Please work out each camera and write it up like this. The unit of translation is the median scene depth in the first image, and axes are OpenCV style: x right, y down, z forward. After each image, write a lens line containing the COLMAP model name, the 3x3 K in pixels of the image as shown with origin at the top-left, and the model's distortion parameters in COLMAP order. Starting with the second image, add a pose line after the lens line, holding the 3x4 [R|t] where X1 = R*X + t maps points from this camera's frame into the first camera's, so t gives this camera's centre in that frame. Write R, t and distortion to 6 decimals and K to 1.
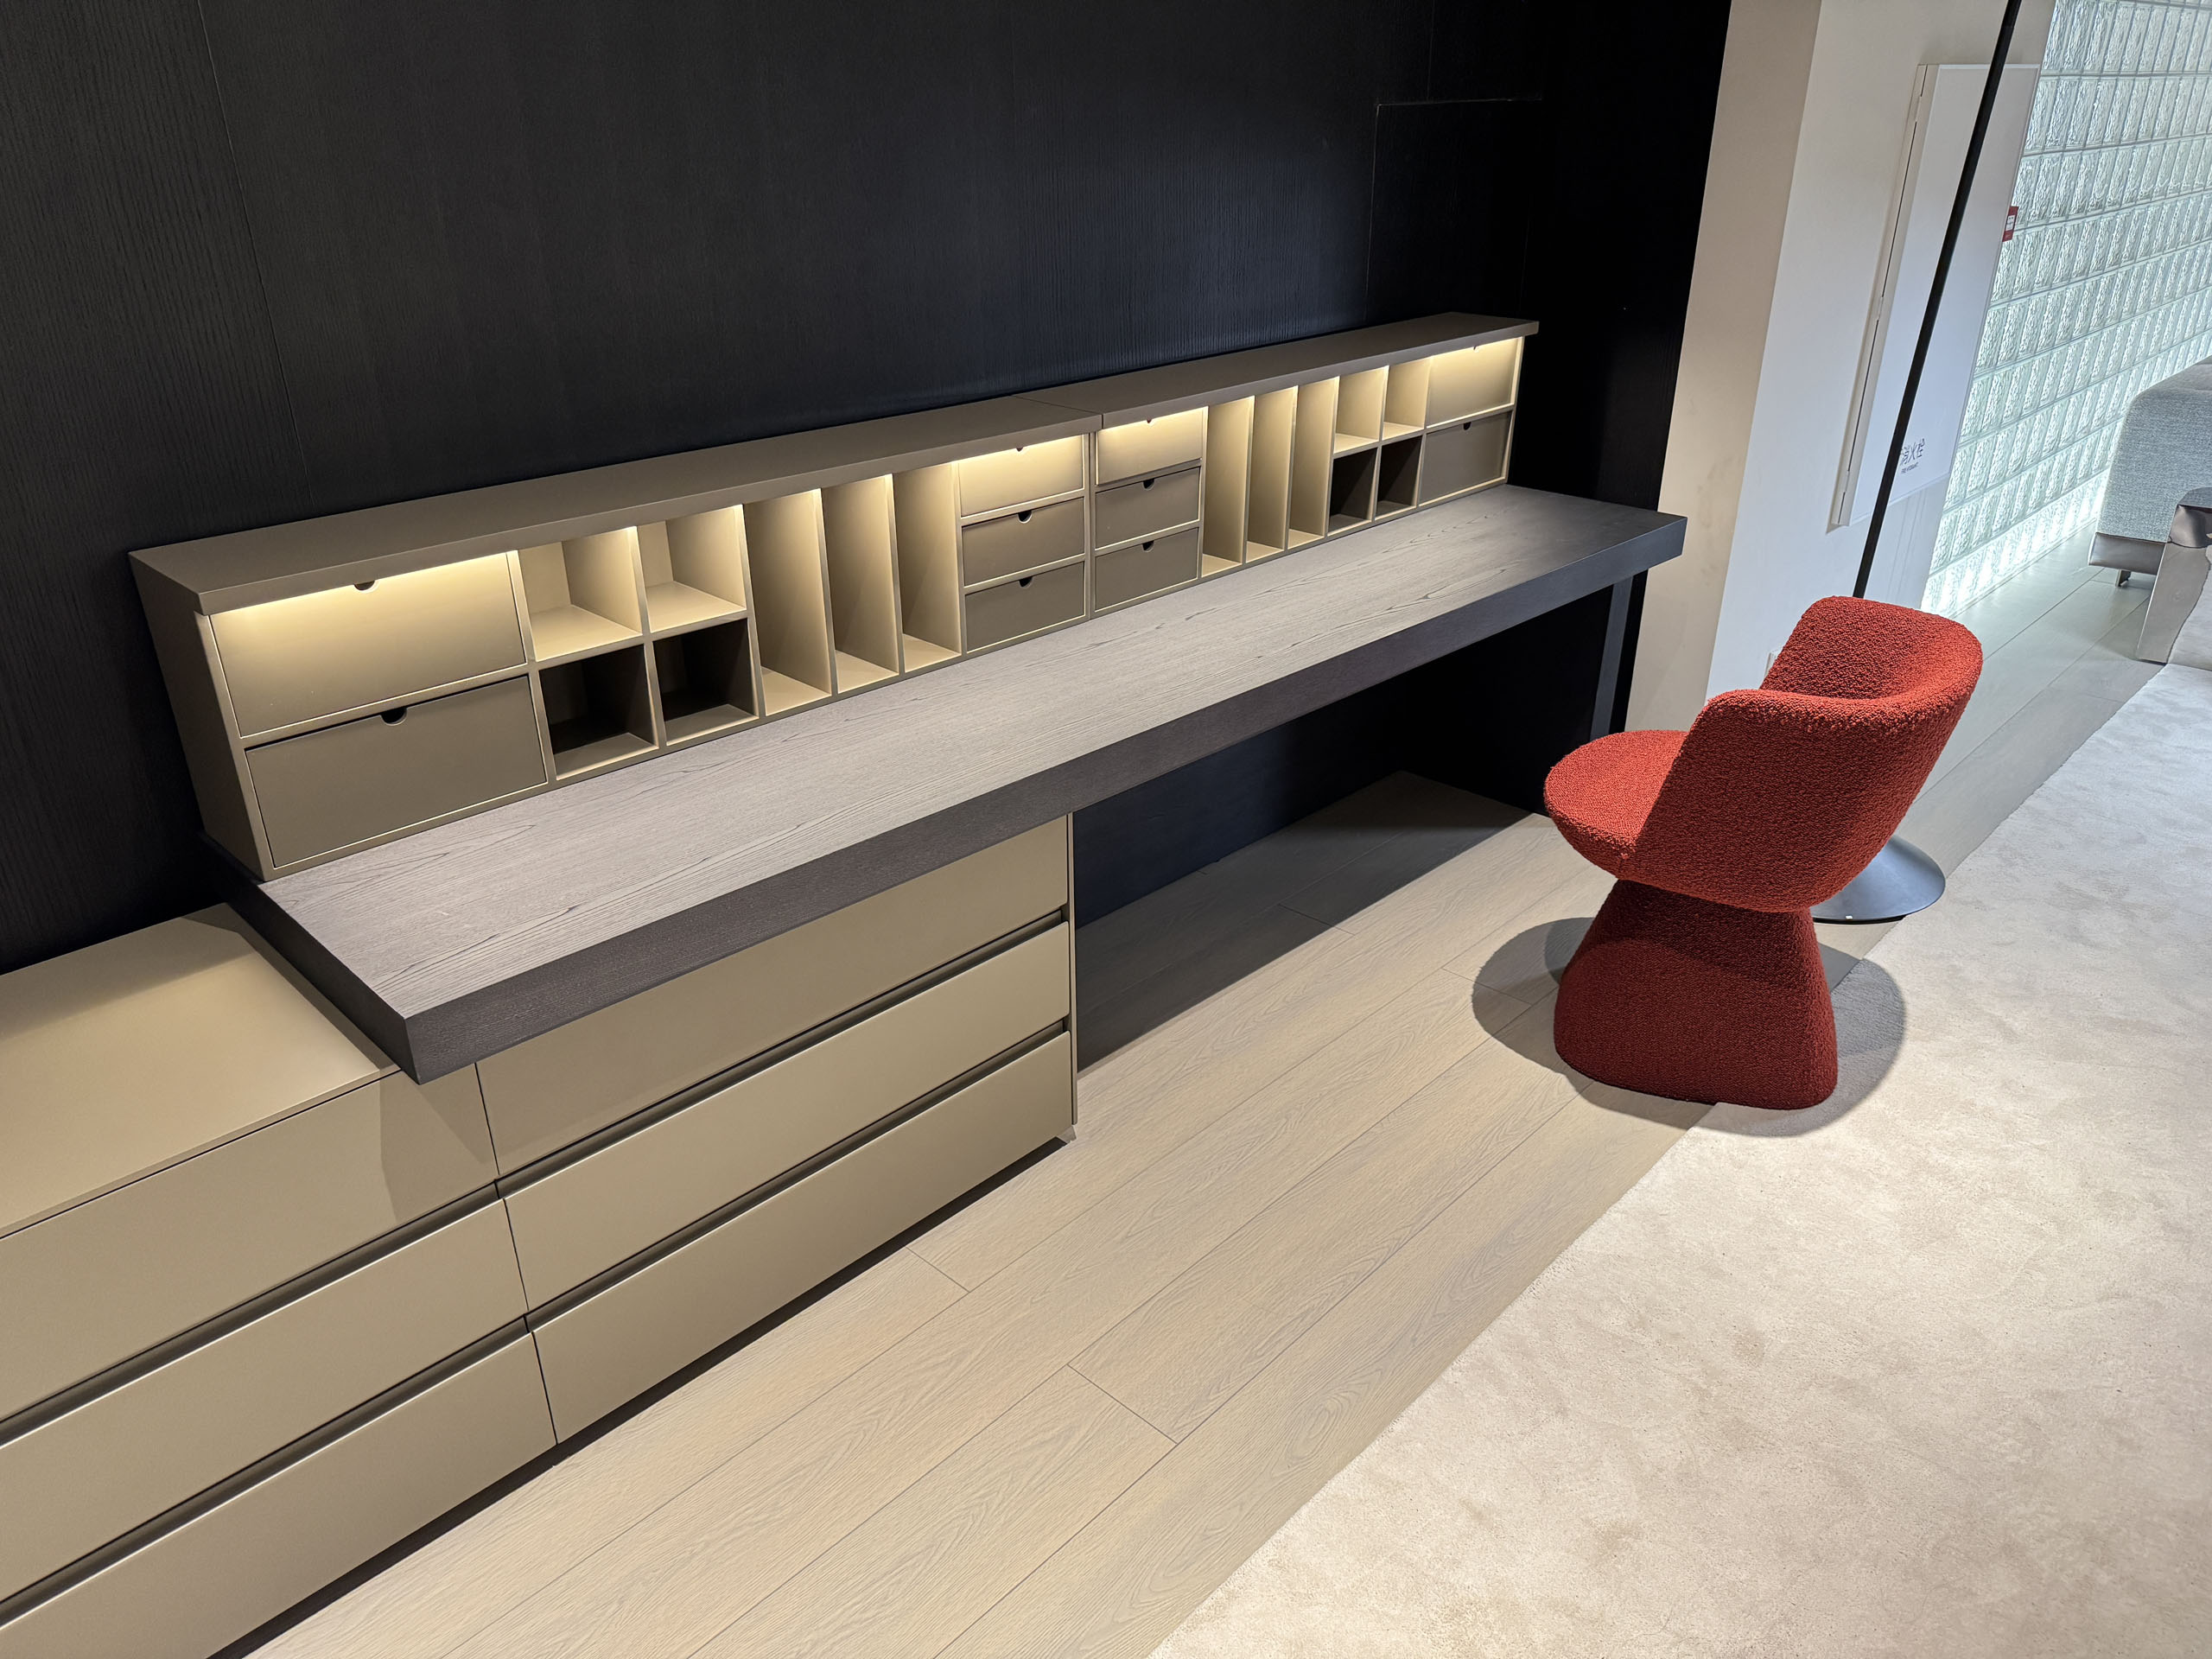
lens RADIAL K [[1555.4, 0, 1106.0], [0, 1555.4, 829.5], [0, 0, 1]] dist [0.008390, -0.008066]
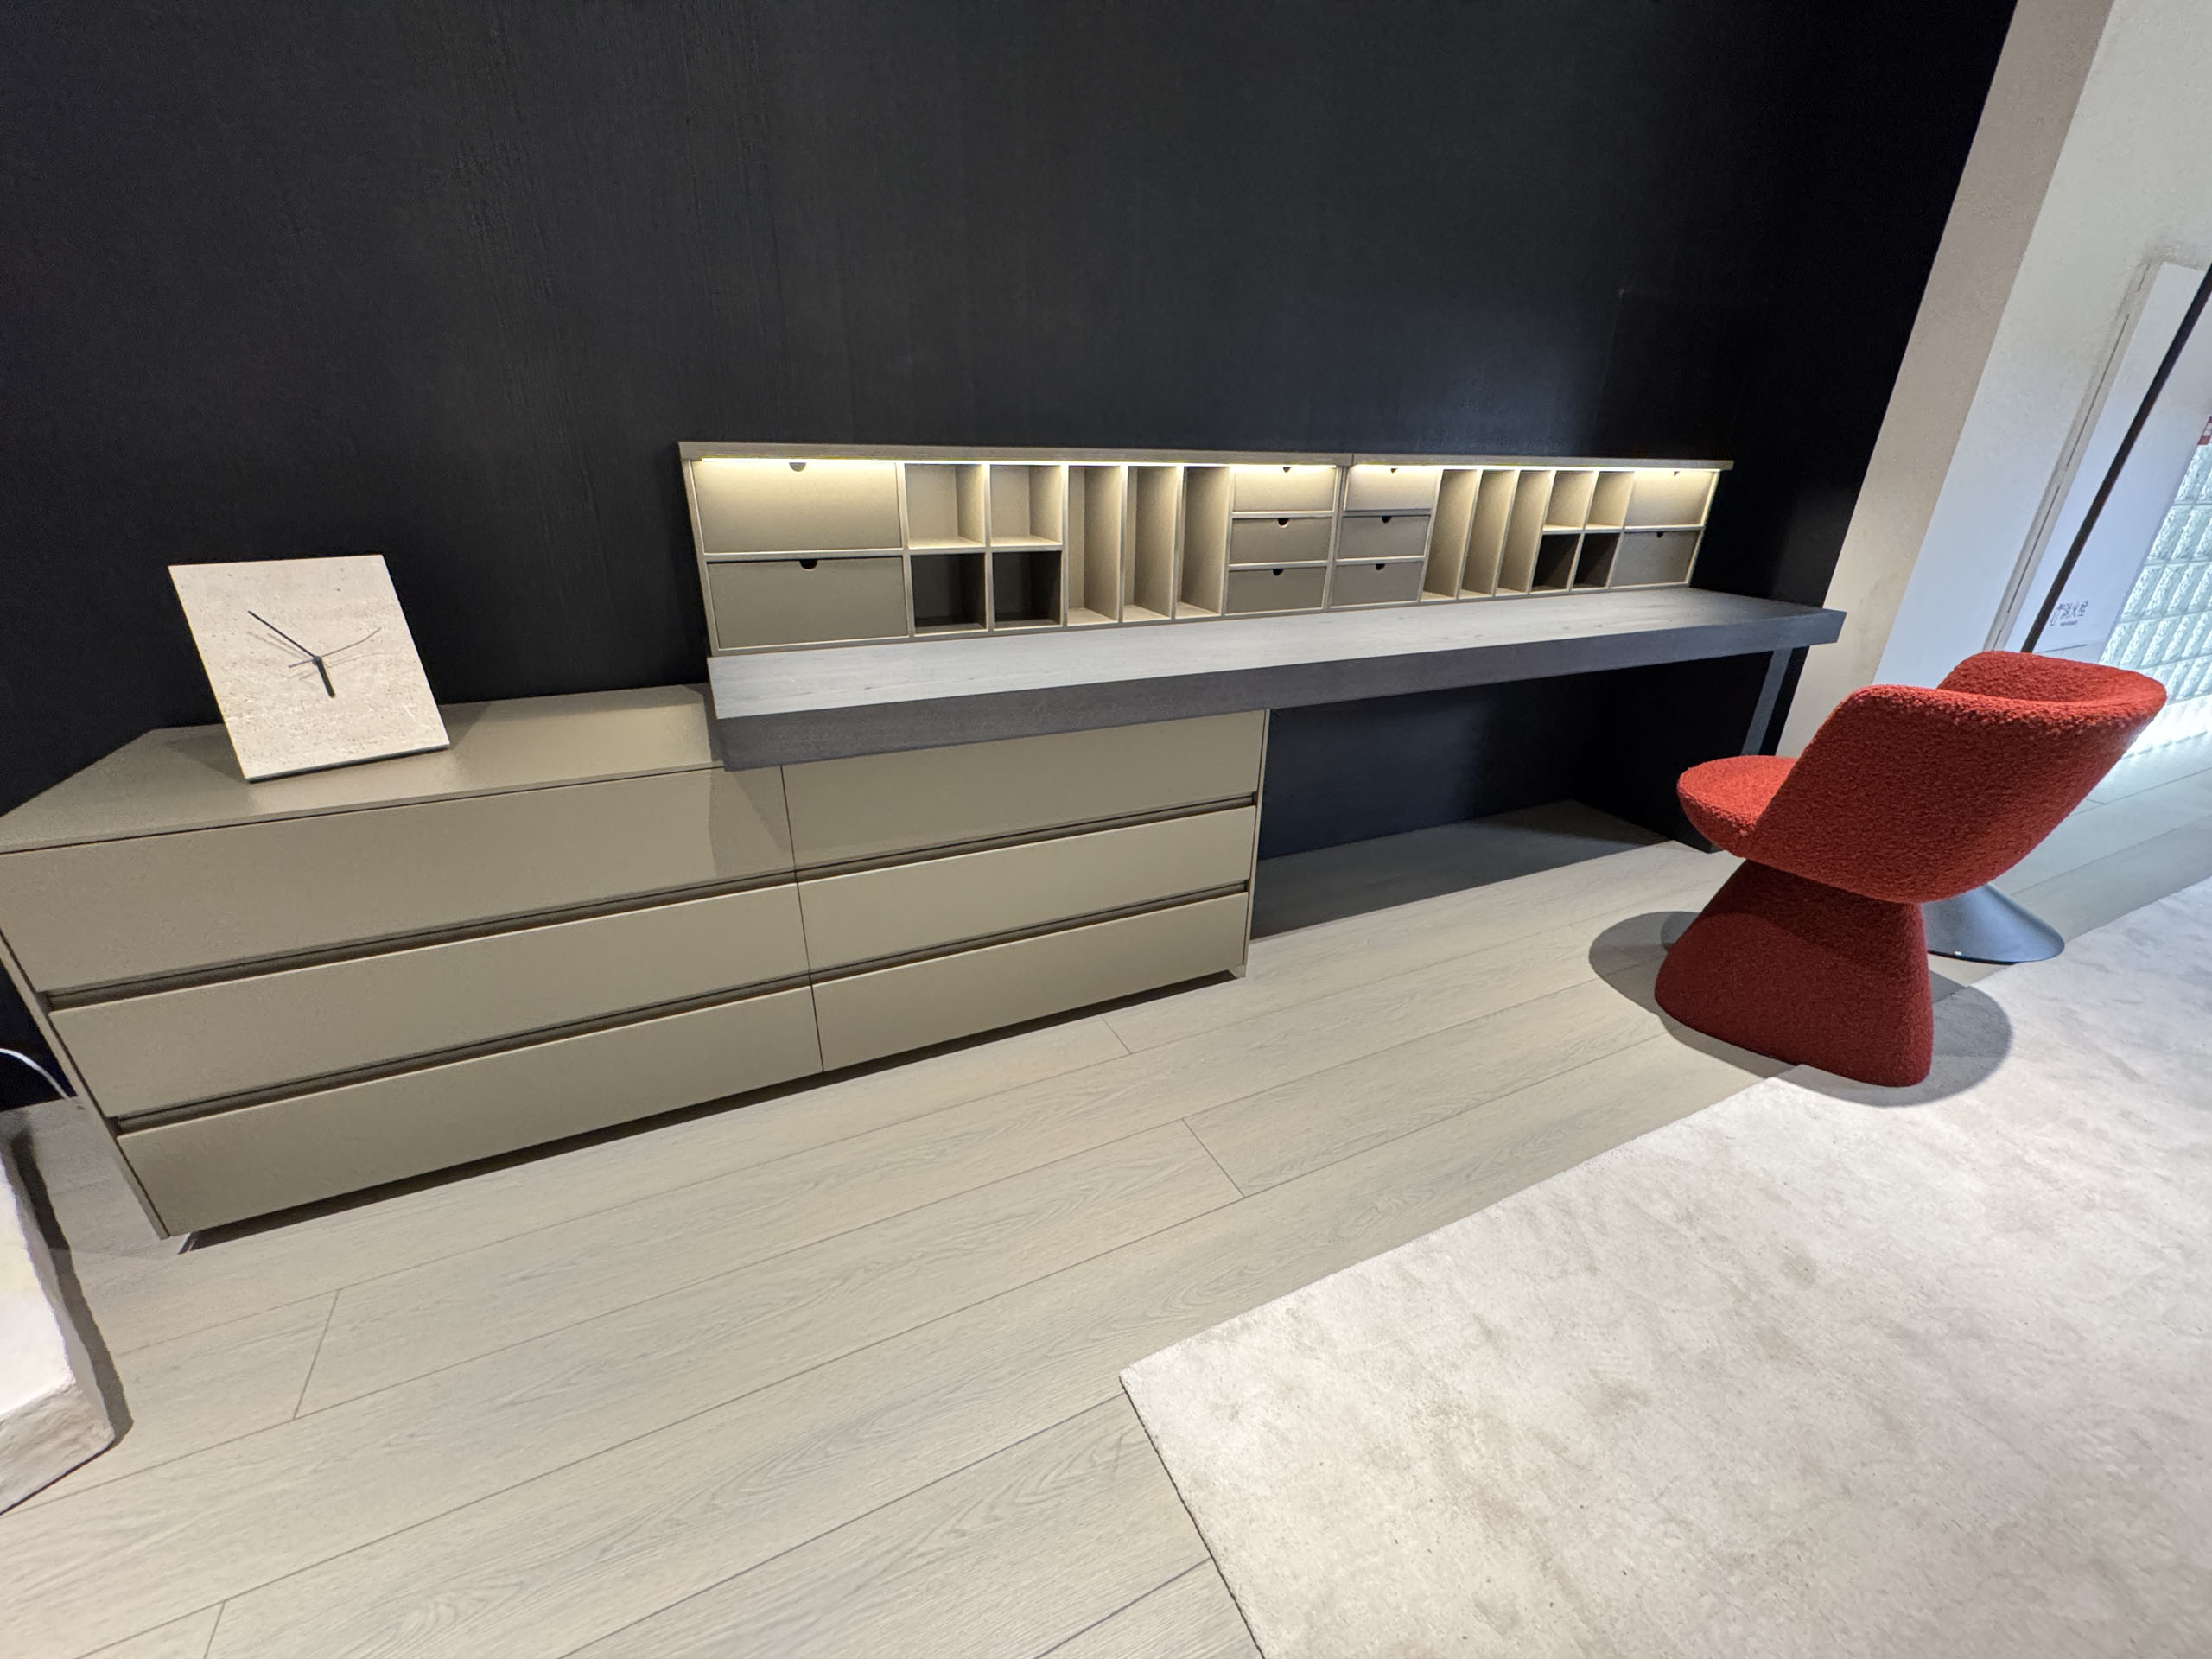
lens RADIAL K [[874.7, 0, 1106.0], [0, 874.7, 829.5], [0, 0, 1]] dist [-0.010830, 0.002672]
pose [[0.933883, 0.161154, -0.319206, 0.098670], [-0.172975, 0.984887, -0.008835, 0.109779], [0.312958, 0.063465, 0.947644, 0.239544]]
